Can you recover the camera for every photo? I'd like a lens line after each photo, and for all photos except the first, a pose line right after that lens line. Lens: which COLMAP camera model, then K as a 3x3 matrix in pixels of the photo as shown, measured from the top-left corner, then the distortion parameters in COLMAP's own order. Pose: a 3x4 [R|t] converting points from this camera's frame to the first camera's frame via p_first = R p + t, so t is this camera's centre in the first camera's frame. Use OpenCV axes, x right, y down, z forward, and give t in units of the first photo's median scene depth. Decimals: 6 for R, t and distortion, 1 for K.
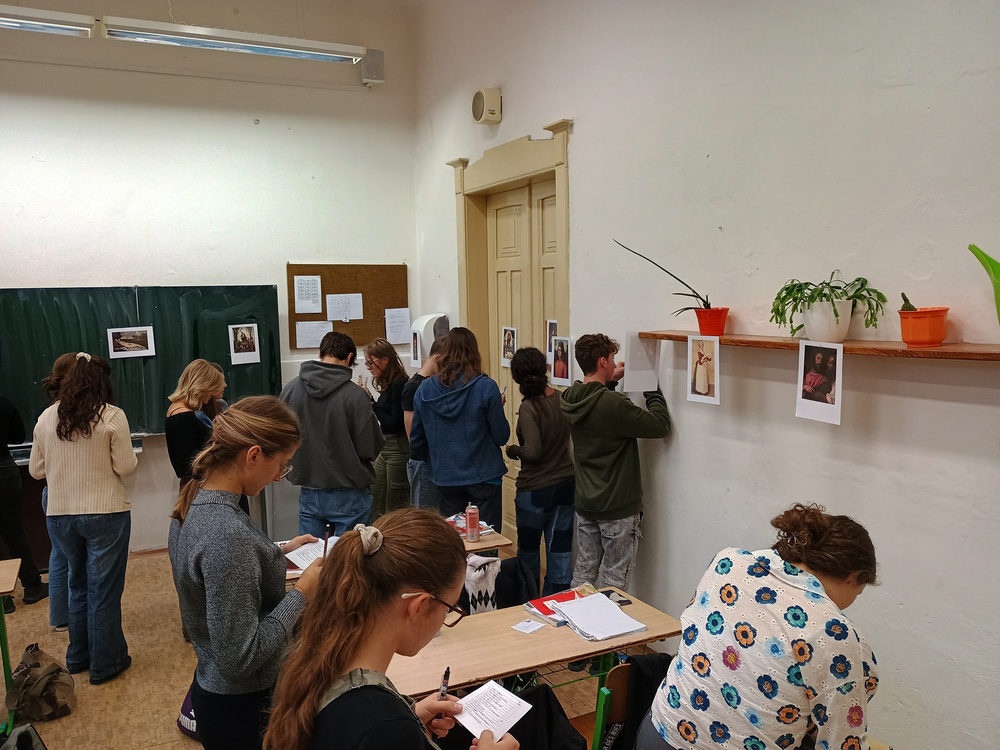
lens RADIAL K [[837.8, 0, 500.0], [0, 837.8, 375.0], [0, 0, 1]] dist [0.006475, -0.000192]
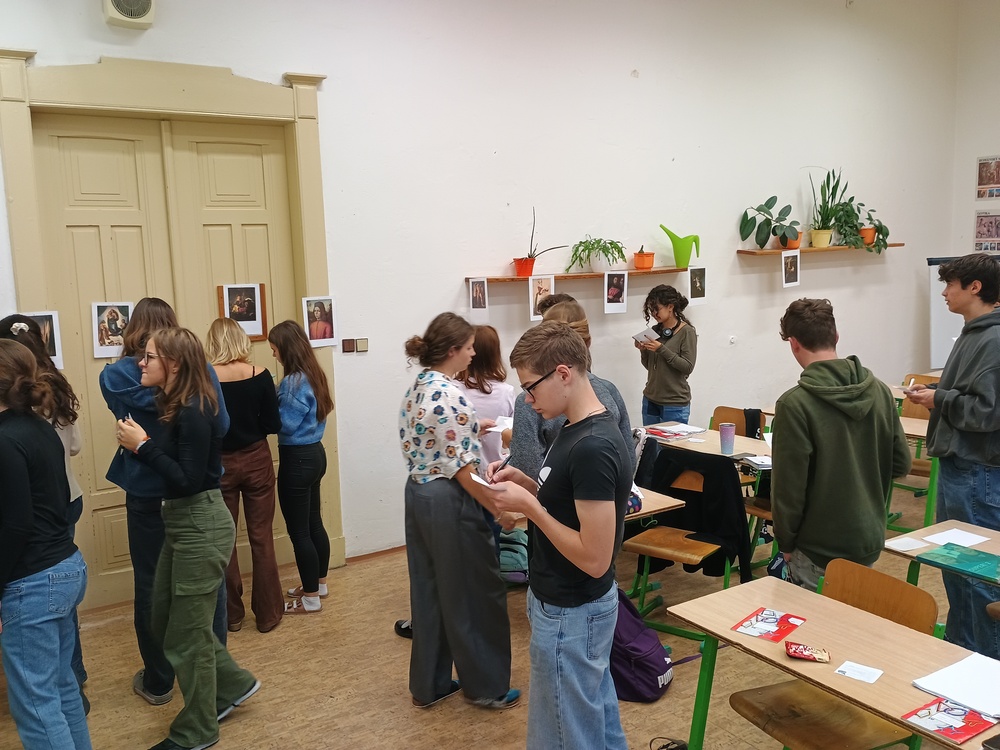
lens RADIAL K [[837.8, 0, 500.0], [0, 837.8, 375.0], [0, 0, 1]] dist [0.006475, -0.000192]
pose [[-0.091391, -0.116161, 0.989017, -1.048160], [0.131819, 0.983022, 0.127637, -0.059608], [-0.987052, 0.142036, -0.074527, 0.994664]]
